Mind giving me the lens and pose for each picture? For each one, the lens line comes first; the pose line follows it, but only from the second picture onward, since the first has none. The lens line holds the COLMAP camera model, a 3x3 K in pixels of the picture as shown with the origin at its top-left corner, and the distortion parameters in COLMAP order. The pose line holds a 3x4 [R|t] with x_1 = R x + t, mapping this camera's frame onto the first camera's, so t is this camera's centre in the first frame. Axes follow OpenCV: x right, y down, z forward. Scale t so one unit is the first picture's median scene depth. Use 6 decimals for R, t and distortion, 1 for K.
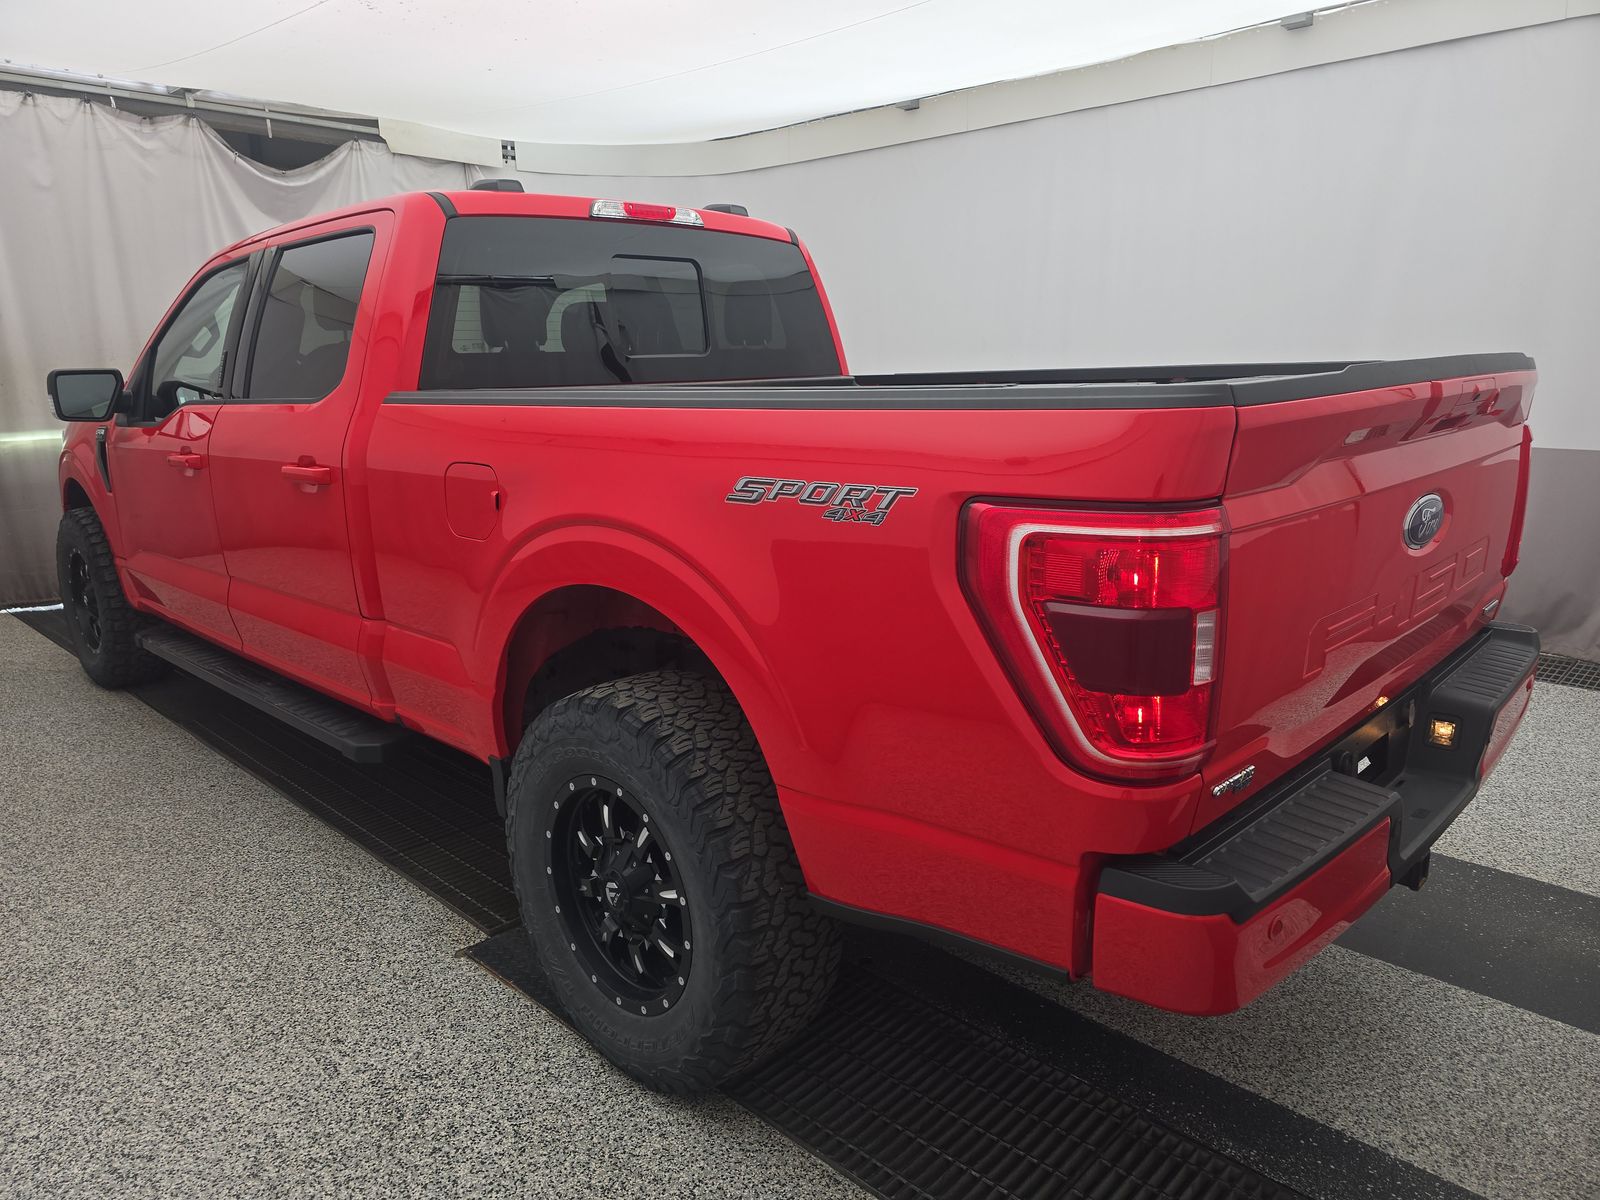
lens RADIAL K [[1086.9, 0, 793.0], [0, 1086.9, 598.6], [0, 0, 1]] dist [0.007316, -0.008060]
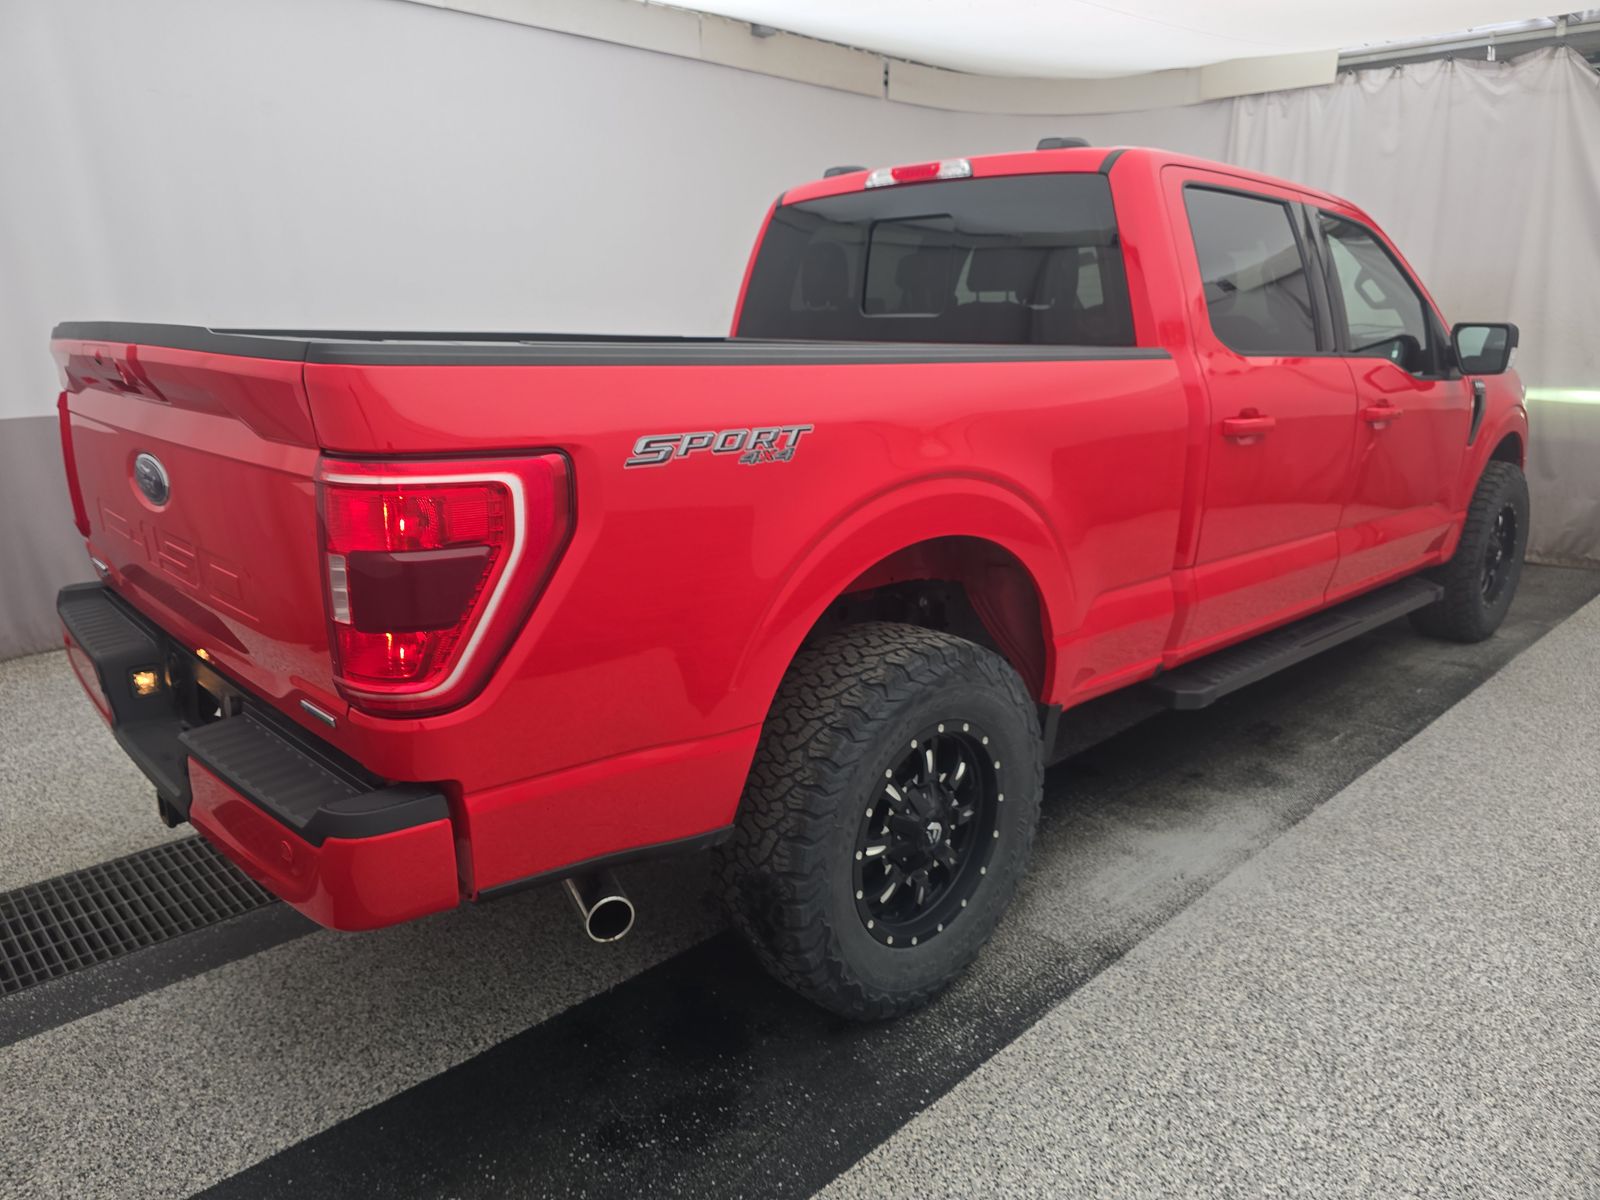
lens RADIAL K [[1086.9, 0, 791.5], [0, 1086.9, 604.4], [0, 0, 1]] dist [0.007316, -0.008060]
pose [[-0.035629, 0.271675, -0.961729, 0.957948], [-0.228020, 0.934746, 0.272500, -0.230152], [0.973004, 0.229003, 0.028643, 0.954424]]
